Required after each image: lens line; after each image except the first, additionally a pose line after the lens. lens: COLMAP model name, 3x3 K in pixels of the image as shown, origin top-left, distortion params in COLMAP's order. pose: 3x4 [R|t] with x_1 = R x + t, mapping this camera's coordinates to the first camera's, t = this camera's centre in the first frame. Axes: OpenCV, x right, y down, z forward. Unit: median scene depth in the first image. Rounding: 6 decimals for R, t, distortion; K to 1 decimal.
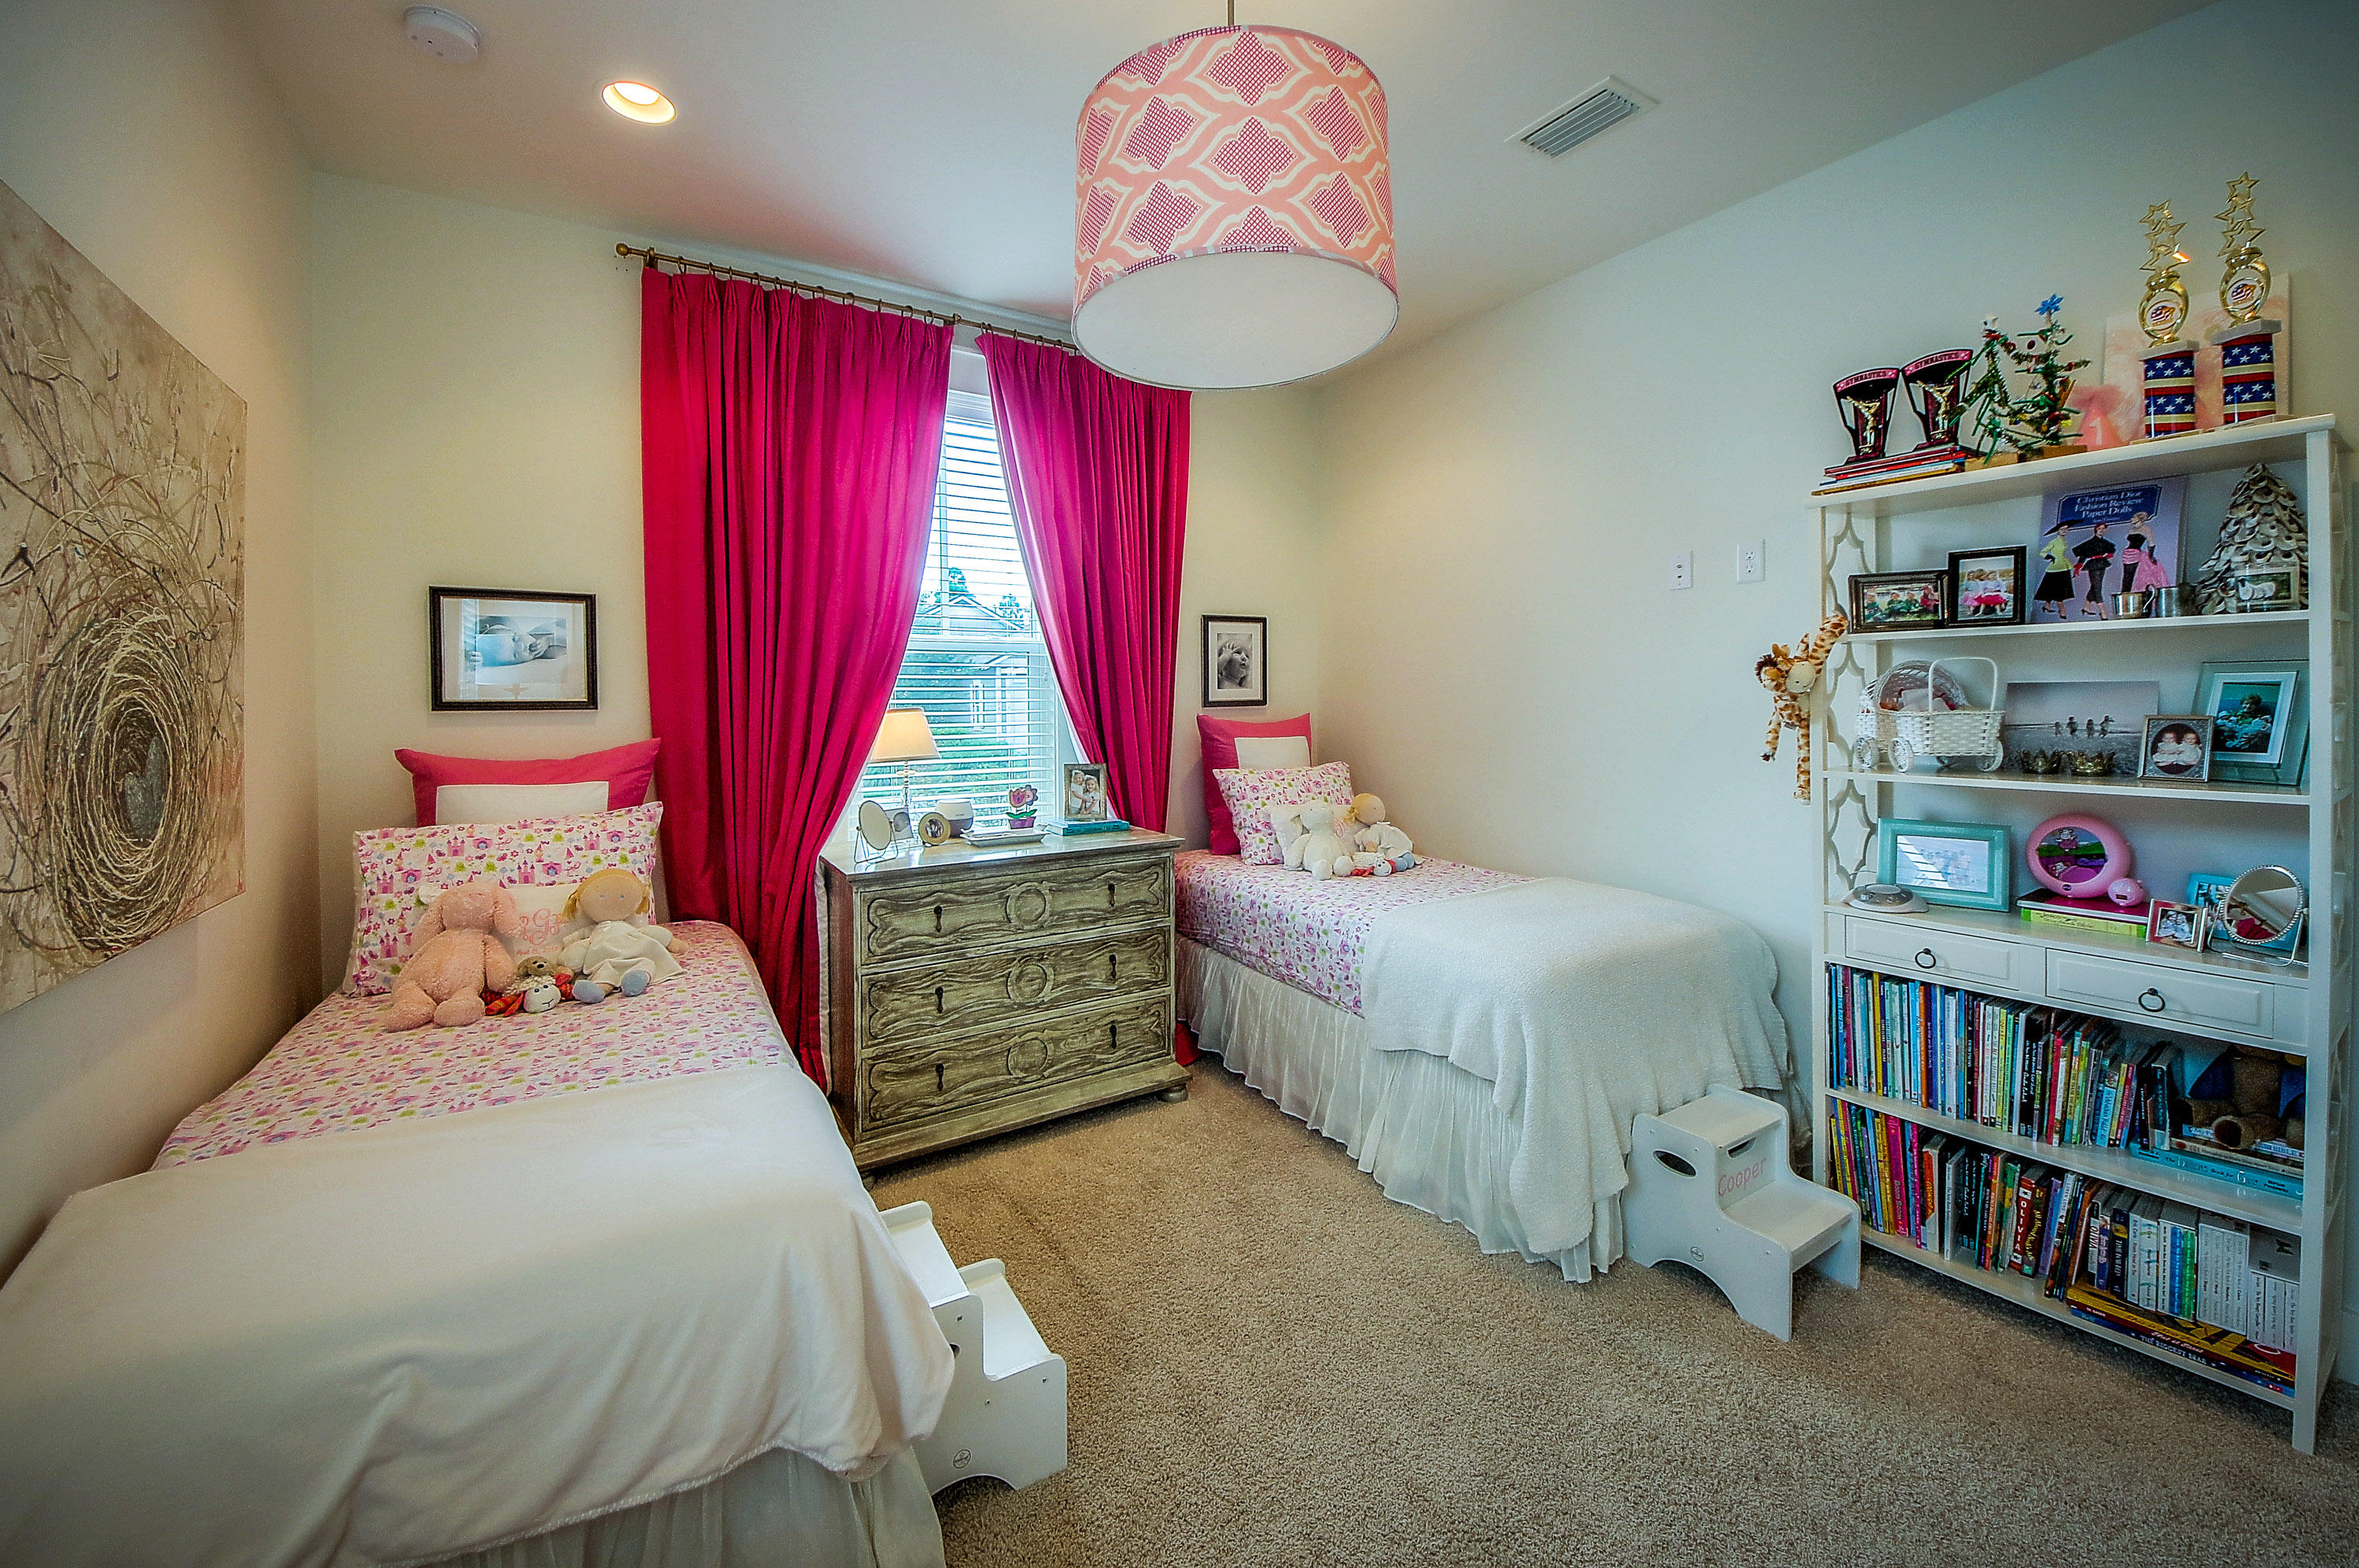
lens RADIAL K [[892.3, 0, 1176.7], [0, 892.3, 702.9], [0, 0, 1]] dist [0.014863, -0.026910]
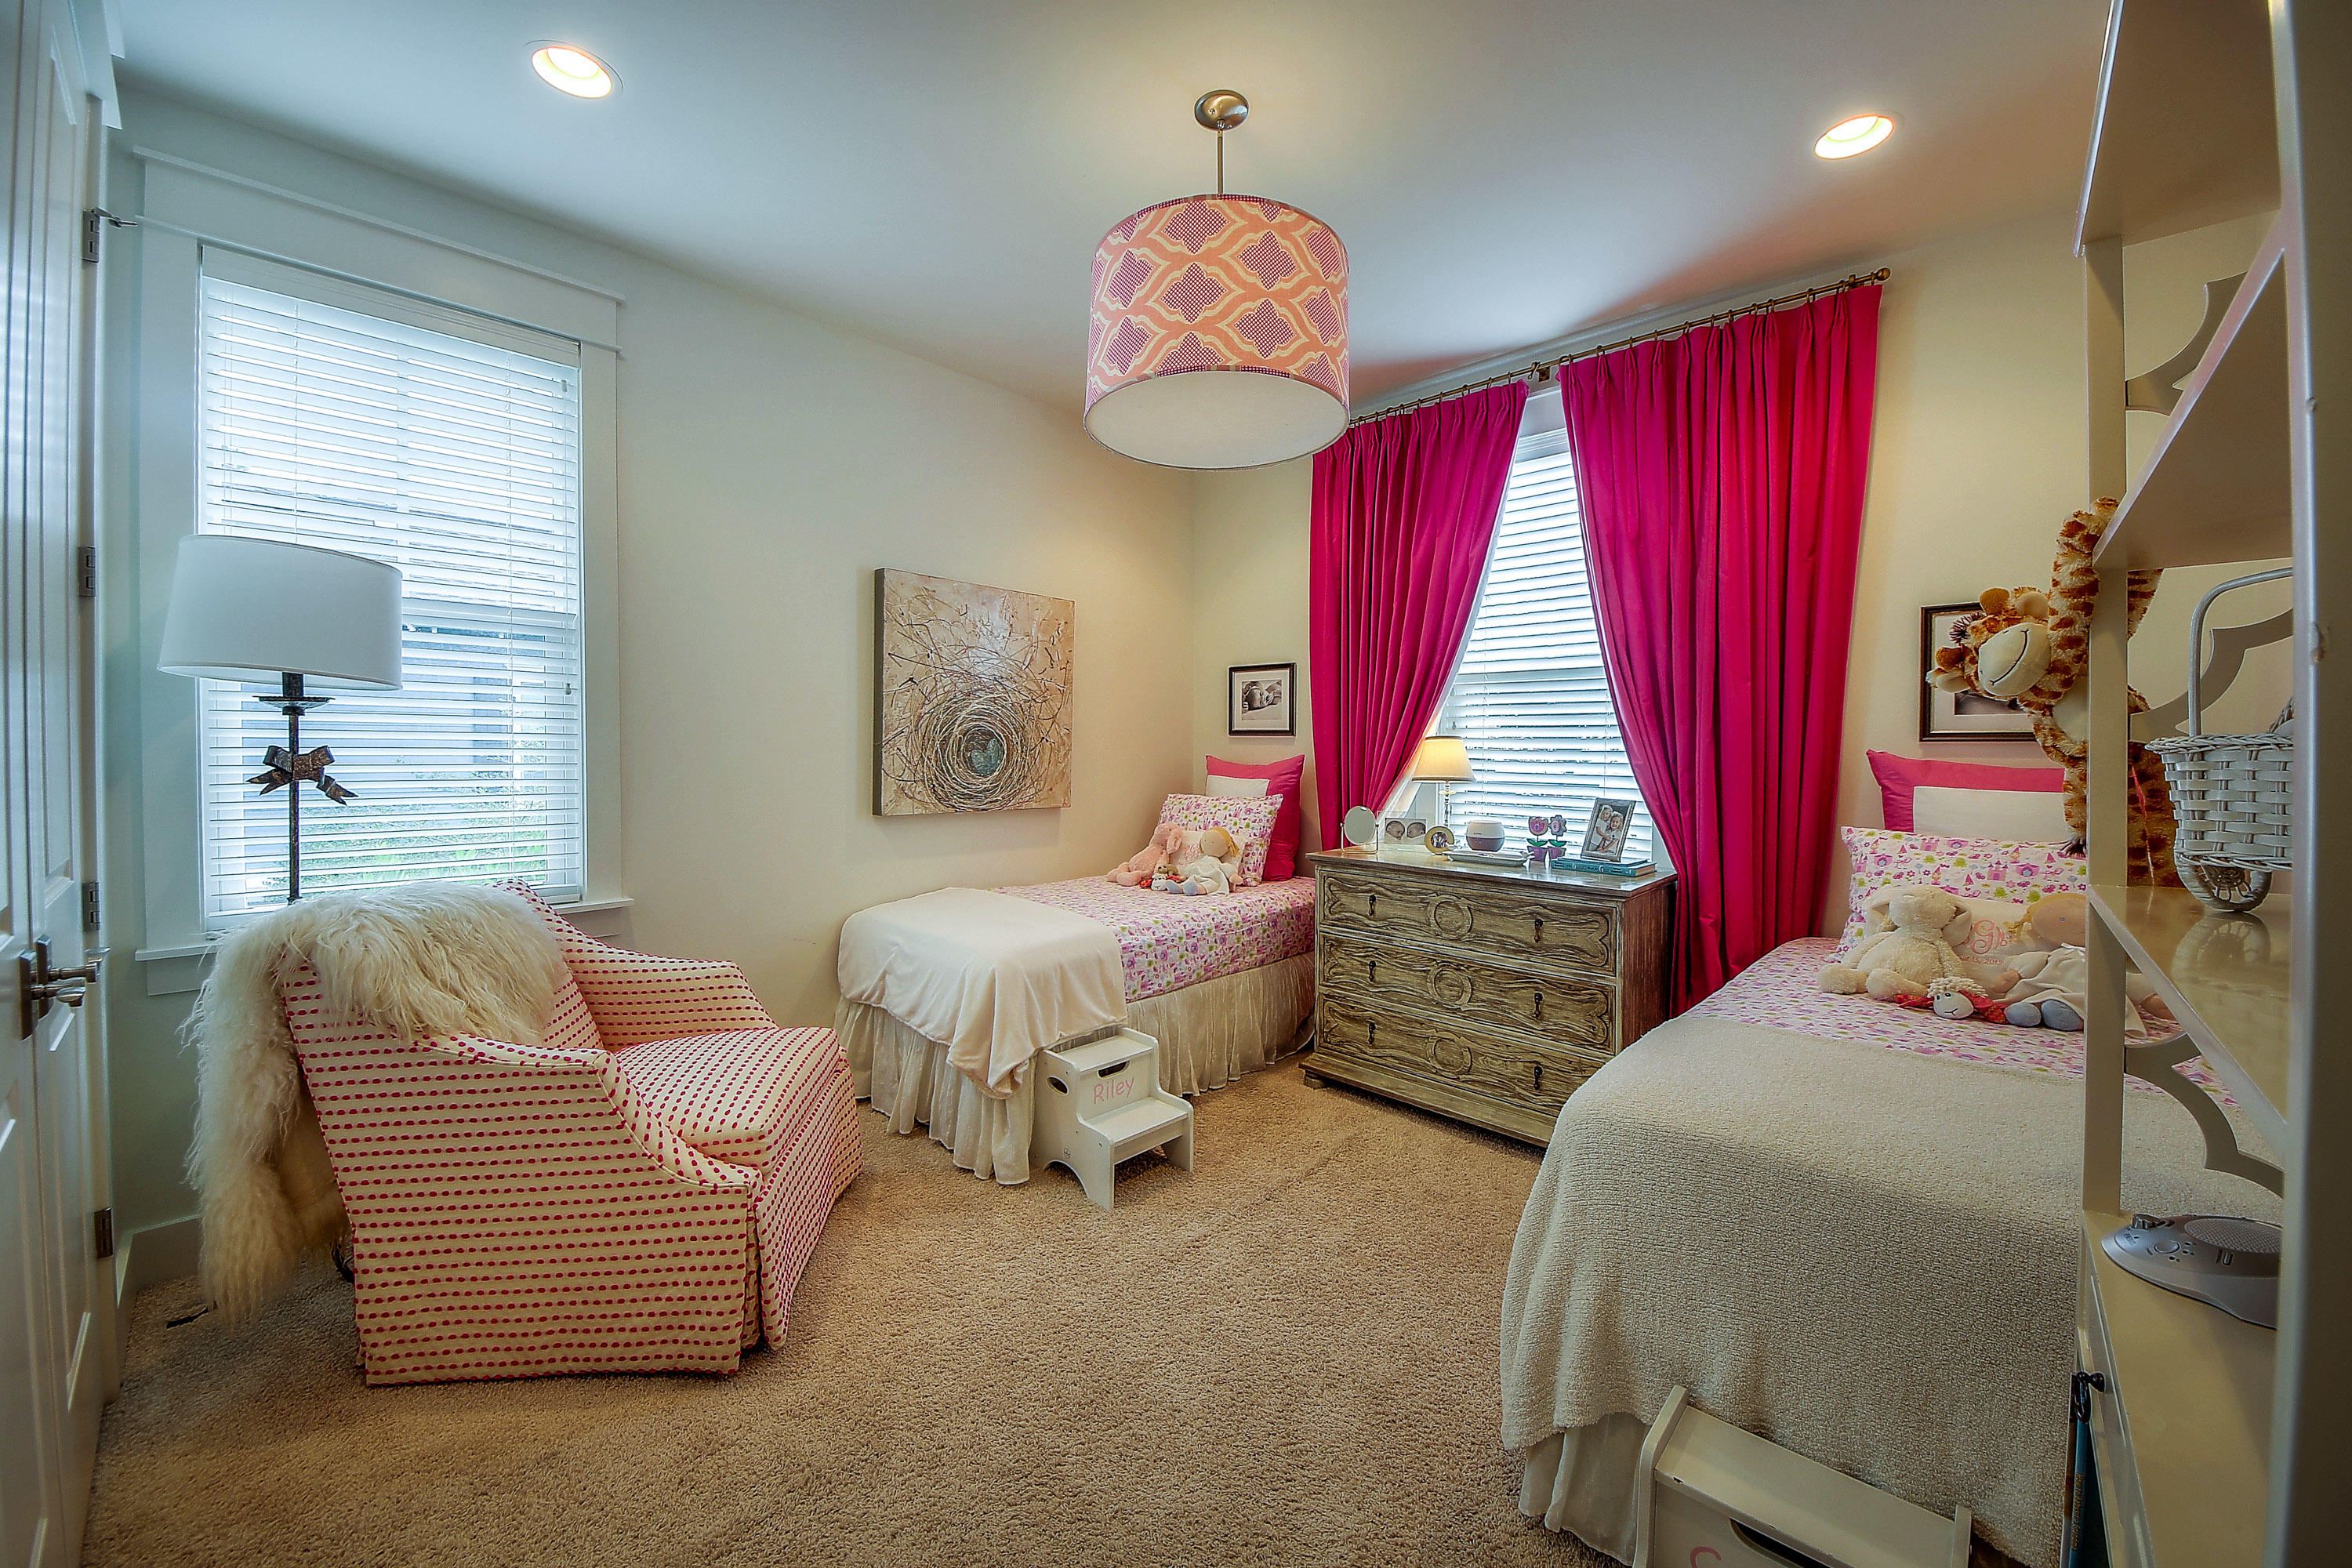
lens RADIAL K [[897.4, 0, 1186.9], [0, 897.4, 740.3], [0, 0, 1]] dist [0.013677, -0.013979]
pose [[0.250793, 0.009516, -0.967994, 0.825756], [-0.011735, 0.999908, 0.006790, 0.007880], [0.967969, 0.009657, 0.250882, 0.415542]]
